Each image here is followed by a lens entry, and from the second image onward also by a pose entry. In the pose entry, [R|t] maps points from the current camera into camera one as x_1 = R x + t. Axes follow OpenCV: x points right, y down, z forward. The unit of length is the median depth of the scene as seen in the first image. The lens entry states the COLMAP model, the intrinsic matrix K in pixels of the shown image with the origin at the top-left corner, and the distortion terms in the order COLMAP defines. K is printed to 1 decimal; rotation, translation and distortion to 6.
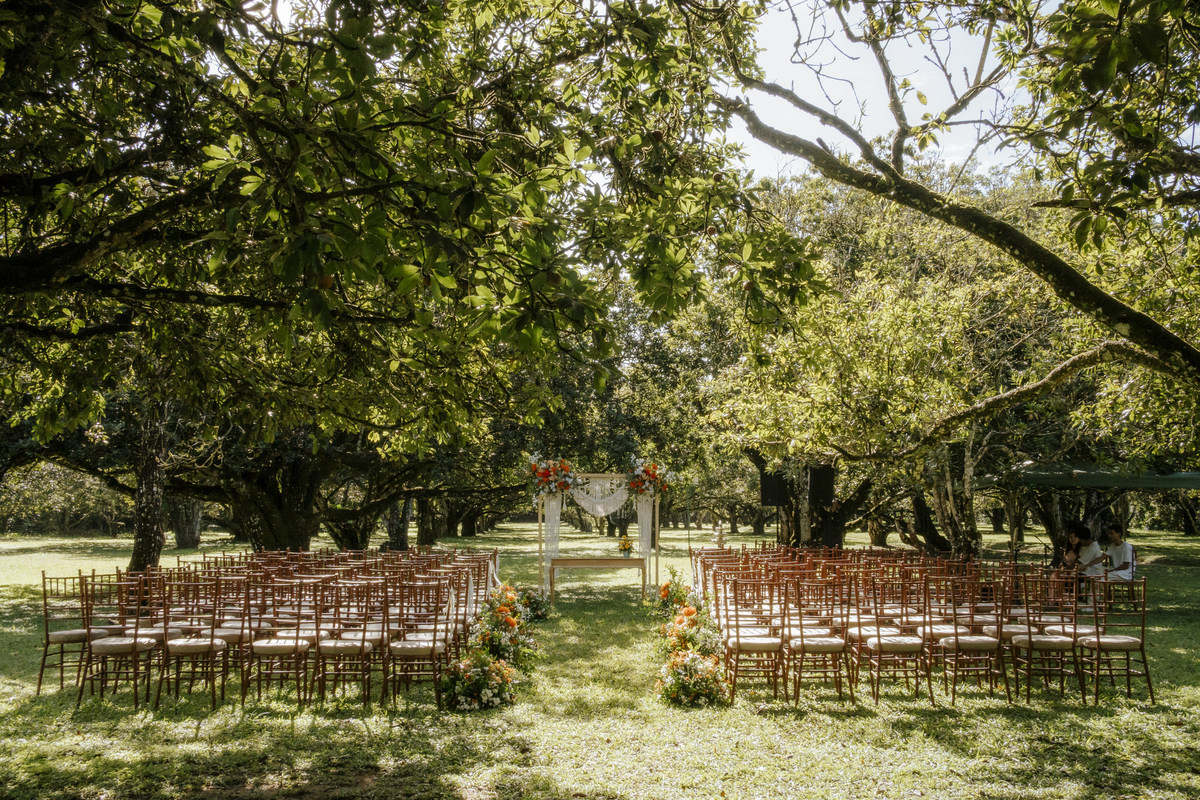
lens RADIAL K [[1269.8, 0, 634.8], [0, 1269.8, 400.4], [0, 0, 1]] dist [0.002203, 0.003971]
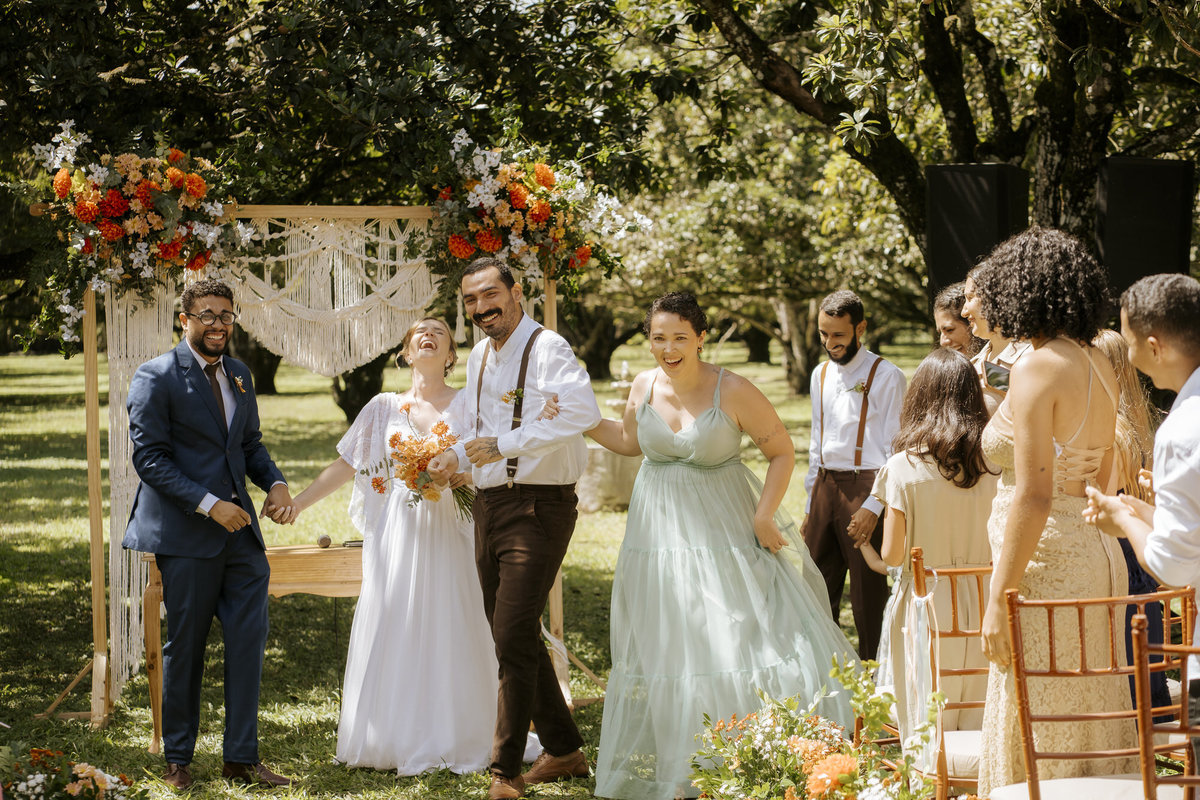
lens RADIAL K [[2904.8, 0, 546.3], [0, 2904.8, 400.9], [0, 0, 1]] dist [0.019347, -0.788472]
pose [[0.993749, -0.018543, 0.110089, -0.066085], [0.005559, 0.993106, 0.117089, 0.039670], [-0.111501, -0.115745, 0.987001, 0.577773]]
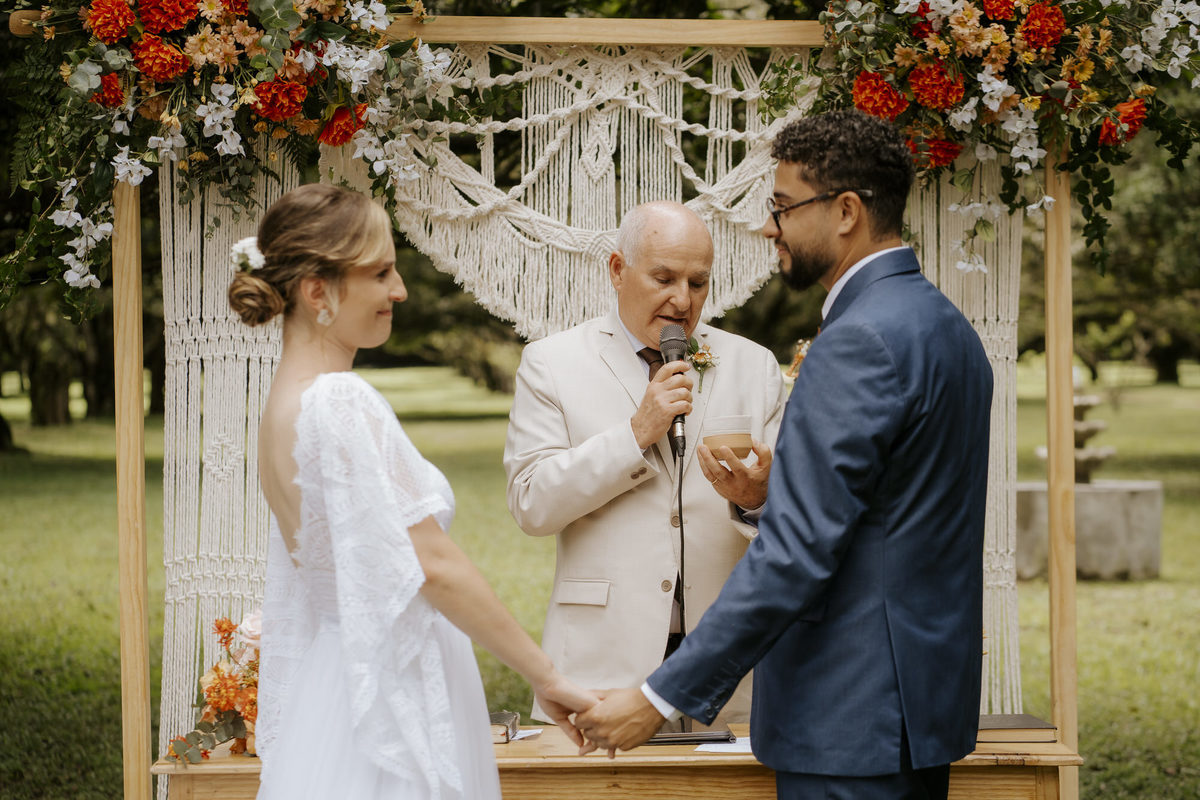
lens RADIAL K [[2904.8, 0, 546.3], [0, 2904.8, 400.9], [0, 0, 1]] dist [0.019347, -0.788472]
pose [[0.999770, -0.009591, -0.019171, -0.038406], [0.011590, 0.994189, 0.107019, 0.088548], [0.018034, -0.107216, 0.994072, 0.976984]]
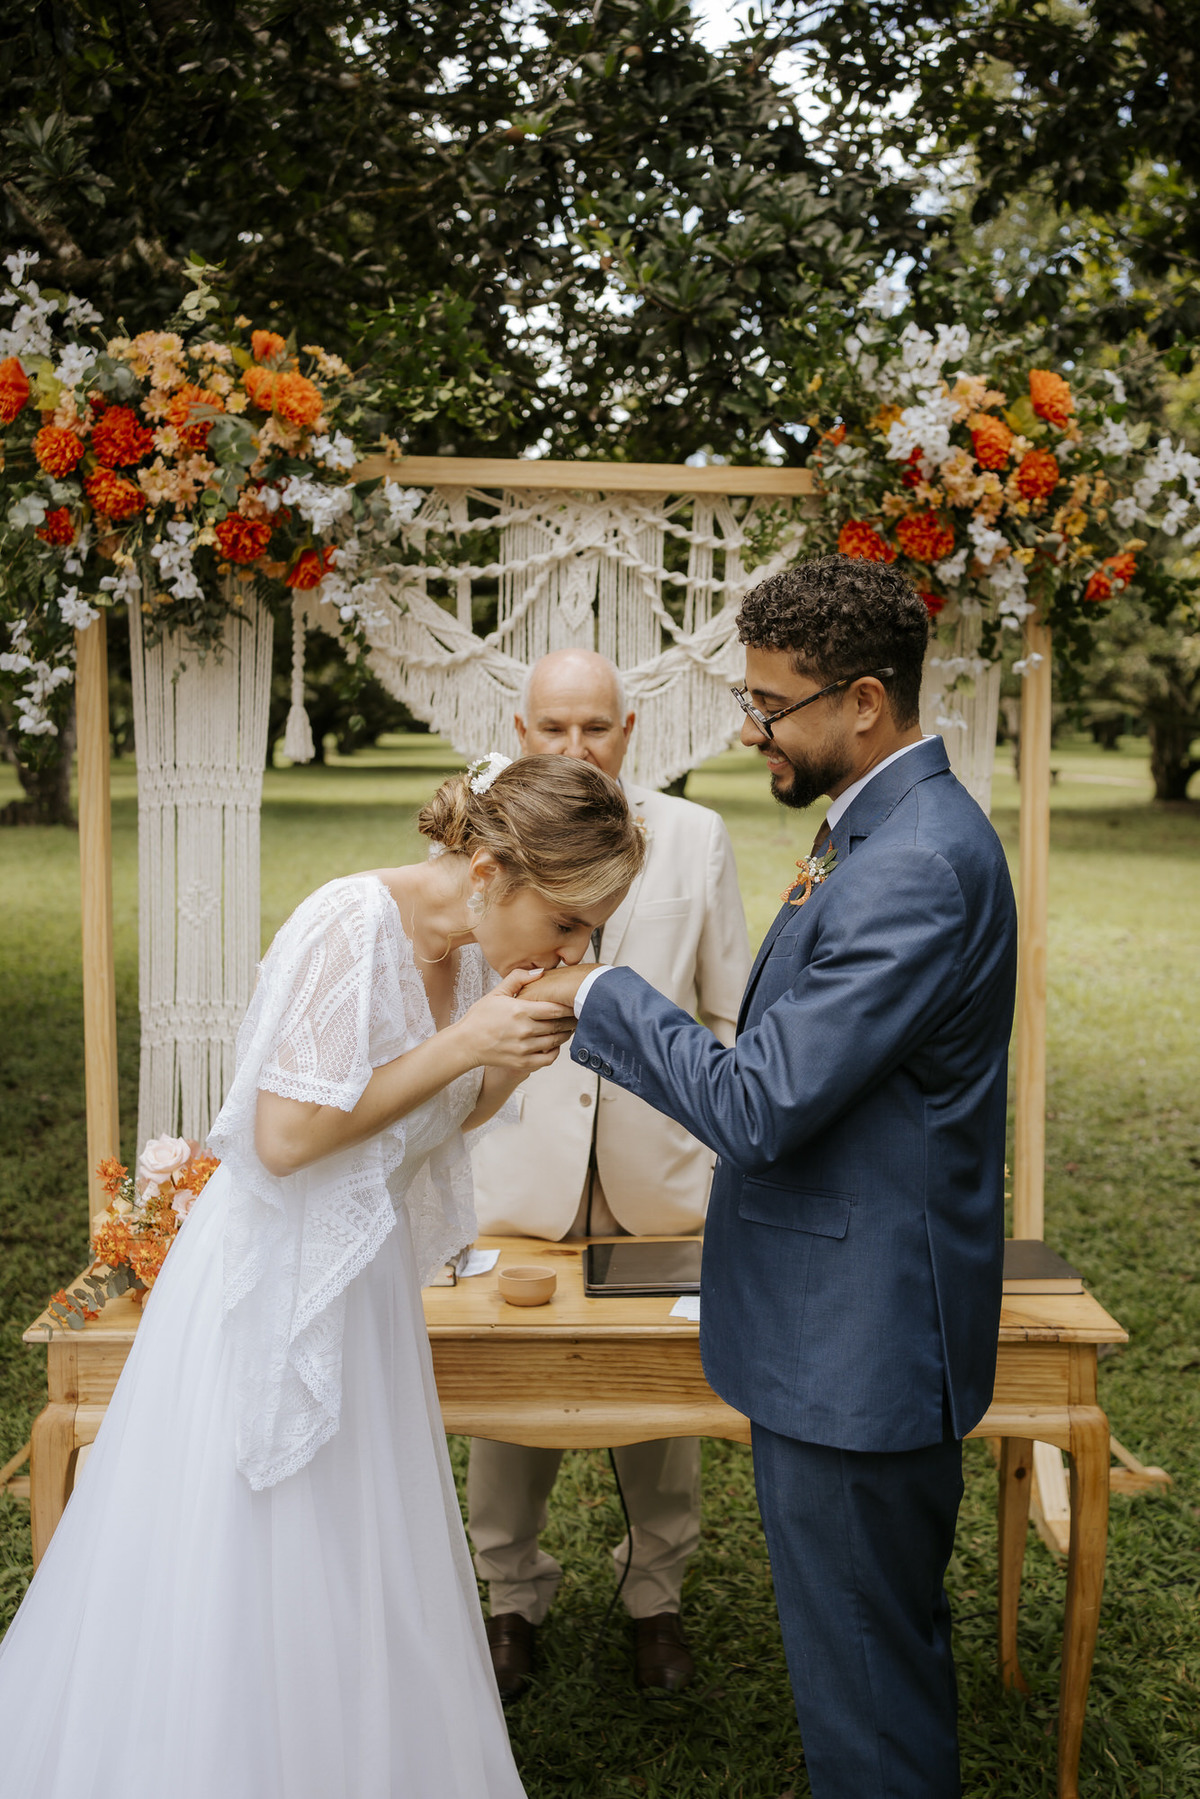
lens RADIAL K [[1862.2, 0, 600.0], [0, 1862.2, 899.5], [0, 0, 1]] dist [-0.013806, 0.001867]
pose [[0.999992, 0.003756, 0.001423, -0.035629], [-0.003954, 0.982849, 0.184372, 0.090701], [-0.000706, -0.184376, 0.982856, 1.120884]]
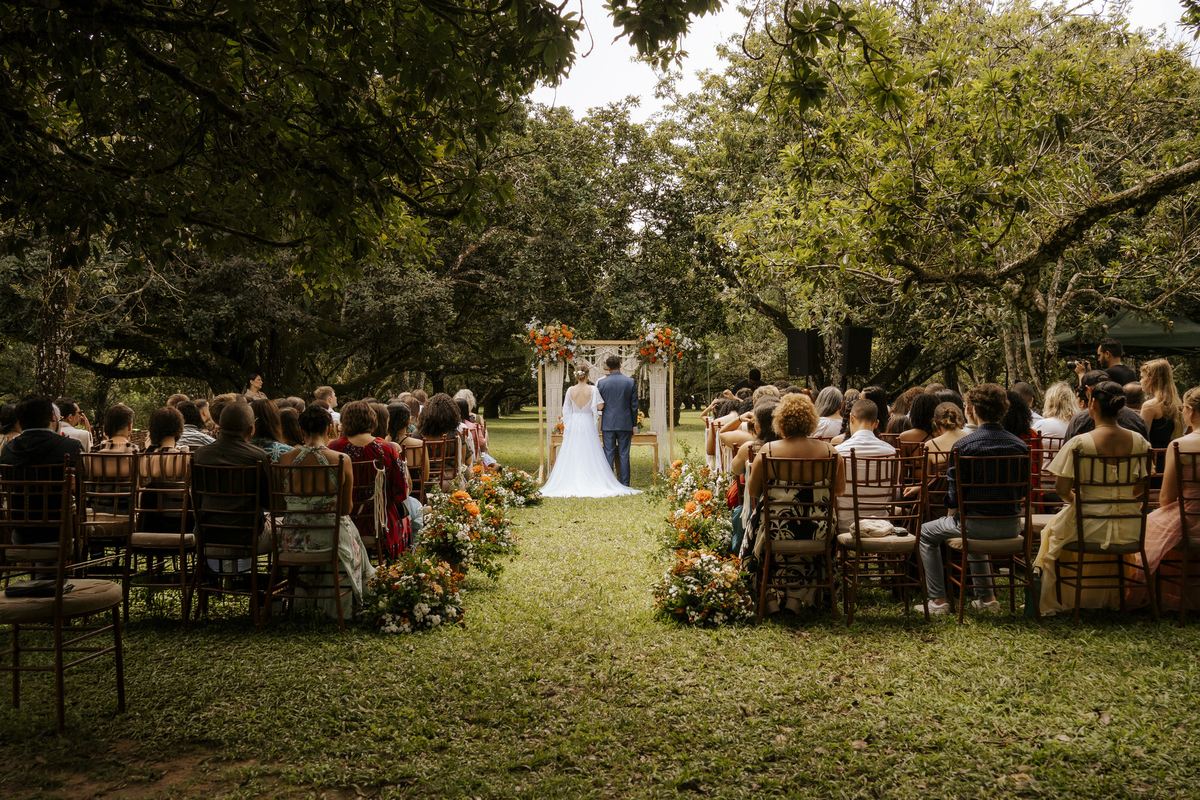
lens RADIAL K [[1242.2, 0, 600.0], [0, 1242.2, 400.0], [0, 0, 1]] dist [-0.013806, 0.001867]
pose [[0.998826, -0.008995, -0.047593, 0.012041], [0.013277, 0.995812, 0.090450, 0.028204], [0.046580, -0.090976, 0.994763, 0.180956]]
